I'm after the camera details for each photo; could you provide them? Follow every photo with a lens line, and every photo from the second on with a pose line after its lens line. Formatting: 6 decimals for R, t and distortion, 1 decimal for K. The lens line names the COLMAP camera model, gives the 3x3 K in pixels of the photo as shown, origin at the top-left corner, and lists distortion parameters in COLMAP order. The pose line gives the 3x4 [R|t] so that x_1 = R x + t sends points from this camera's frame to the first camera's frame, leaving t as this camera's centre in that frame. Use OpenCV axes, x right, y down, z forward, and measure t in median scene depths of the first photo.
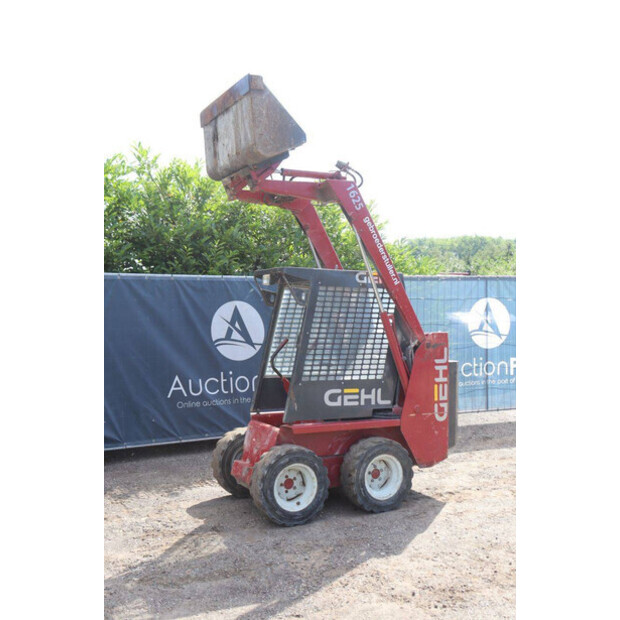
lens RADIAL K [[716.3, 0, 305.0], [0, 716.3, 321.1], [0, 0, 1]] dist [-0.021130, 0.000000]
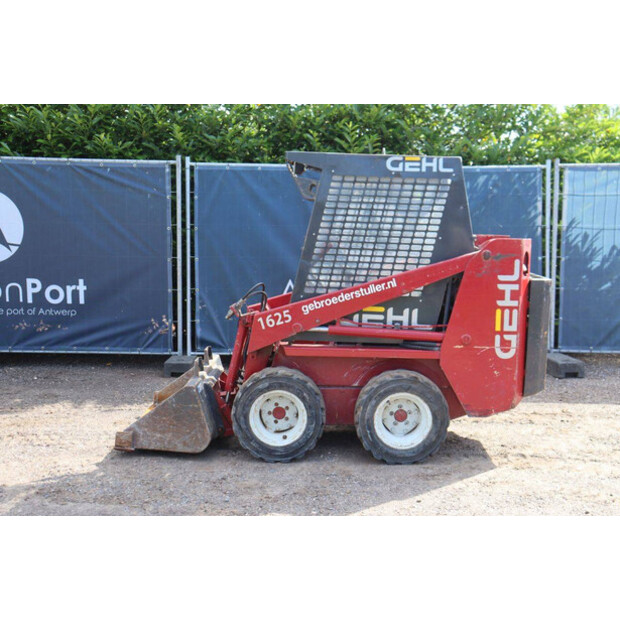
lens RADIAL K [[790.7, 0, 315.4], [0, 790.7, 307.2], [0, 0, 1]] dist [0.029680, 0.000000]
pose [[0.887904, 0.072162, -0.454333, 0.399898], [-0.023038, 0.993356, 0.112752, -0.001819], [0.459451, -0.089647, 0.883668, 0.194397]]
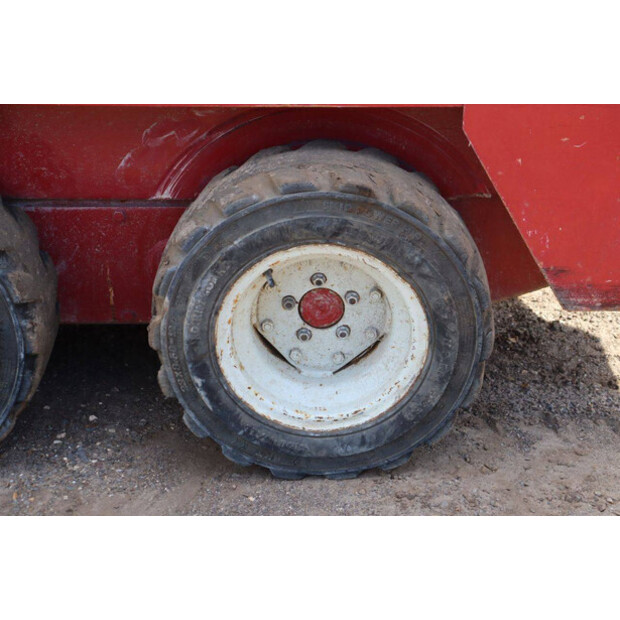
lens RADIAL K [[1182.2, 0, 311.3], [0, 1182.2, 310.3], [0, 0, 1]] dist [0.290342, 0.000000]
pose [[0.884303, 0.203712, -0.420130, 0.248810], [0.006109, 0.894678, 0.446669, 0.048663], [0.466873, -0.397558, 0.789922, 0.701666]]
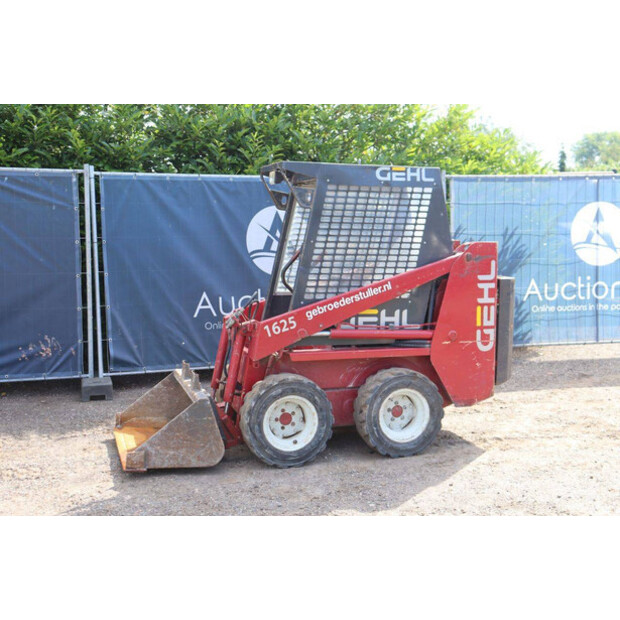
lens RADIAL K [[831.3, 0, 319.2], [0, 831.3, 308.6], [0, 0, 1]] dist [0.058302, 0.000000]
pose [[0.986891, 0.018471, -0.160328, 0.161027], [-0.004324, 0.996099, 0.088141, 0.008774], [0.161331, -0.086292, 0.983121, 0.041906]]
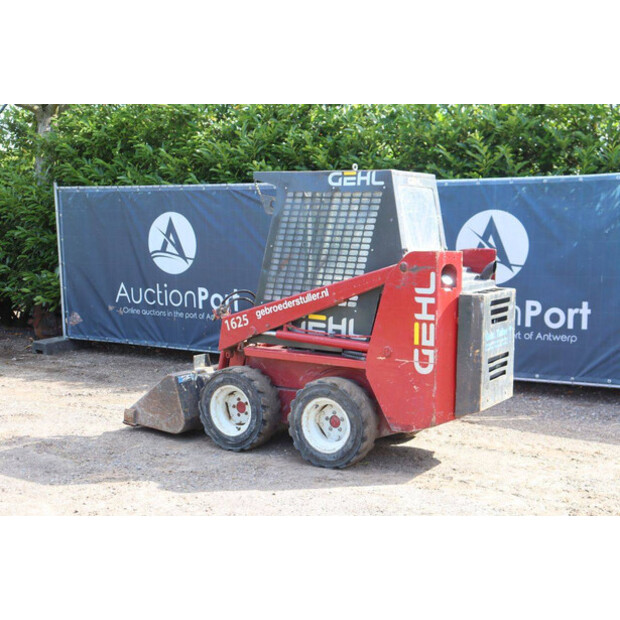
lens RADIAL K [[855.4, 0, 309.4], [0, 855.4, 309.9], [0, 0, 1]] dist [0.072777, 0.000000]
pose [[0.504267, 0.087457, -0.859108, 0.903055], [-0.017291, 0.995681, 0.091211, -0.001823], [0.863375, -0.031140, 0.503601, 0.484344]]
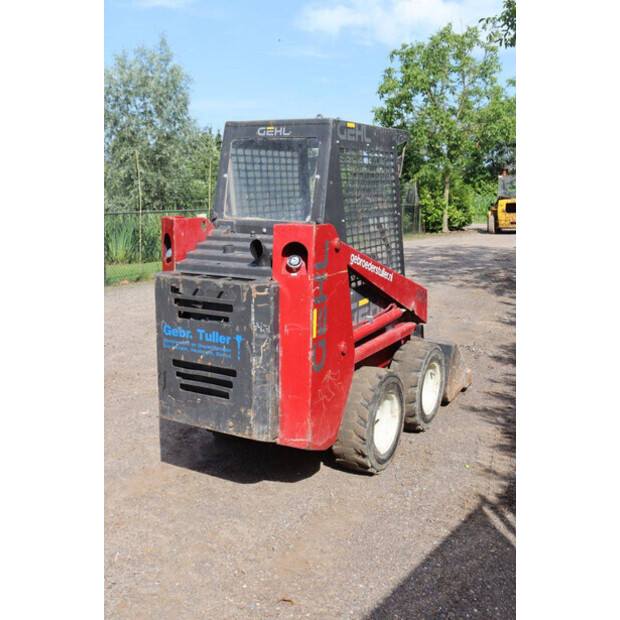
lens RADIAL K [[673.5, 0, 305.9], [0, 673.5, 309.2], [0, 0, 1]] dist [0.015285, 0.000000]
pose [[-0.835488, 0.085333, -0.542842, 0.430519], [-0.027549, 0.980122, 0.196471, -0.023213], [0.548818, 0.179104, -0.816530, 1.608113]]
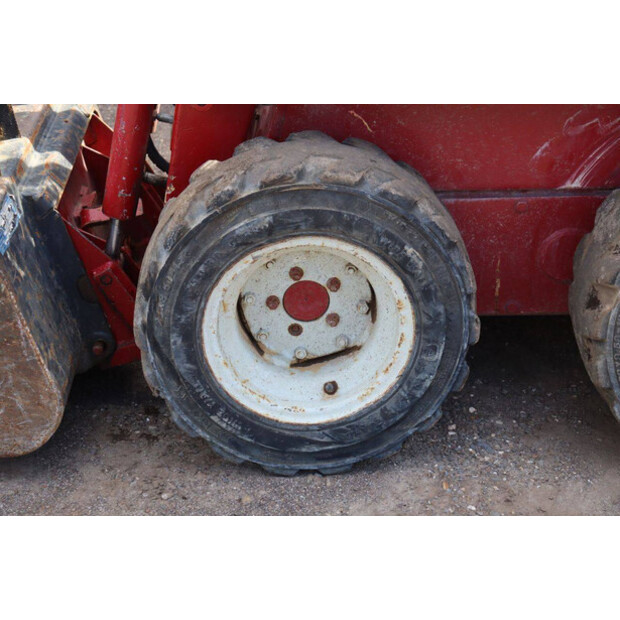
lens RADIAL K [[1182.2, 0, 310.3], [0, 1182.2, 306.2], [0, 0, 1]] dist [0.290342, 0.000000]
pose [[0.910305, 0.192987, -0.366198, 0.113366], [-0.011432, 0.896052, 0.443803, 0.052135], [0.413781, -0.399809, 0.817886, 0.635119]]
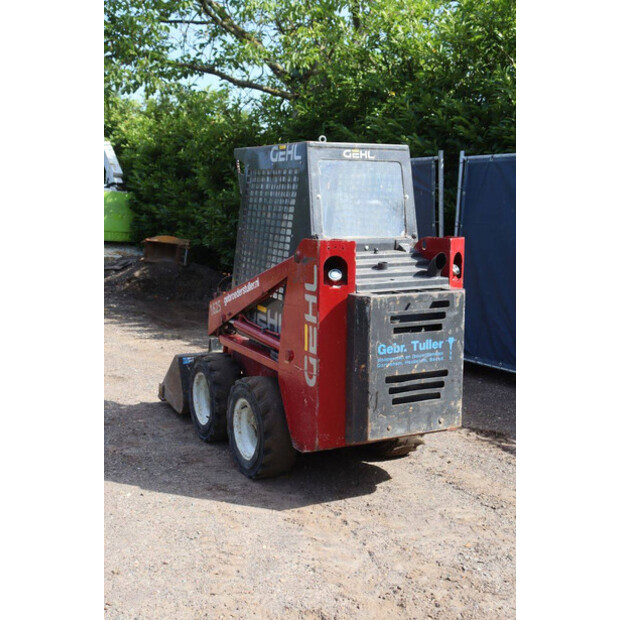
lens RADIAL K [[790.7, 0, 297.5], [0, 790.7, 310.1], [0, 0, 1]] dist [0.029680, 0.000000]
pose [[-0.018414, 0.140254, -0.989944, 0.875609], [-0.016334, 0.989938, 0.140557, -0.018612], [0.999697, 0.018758, -0.015938, 1.036763]]
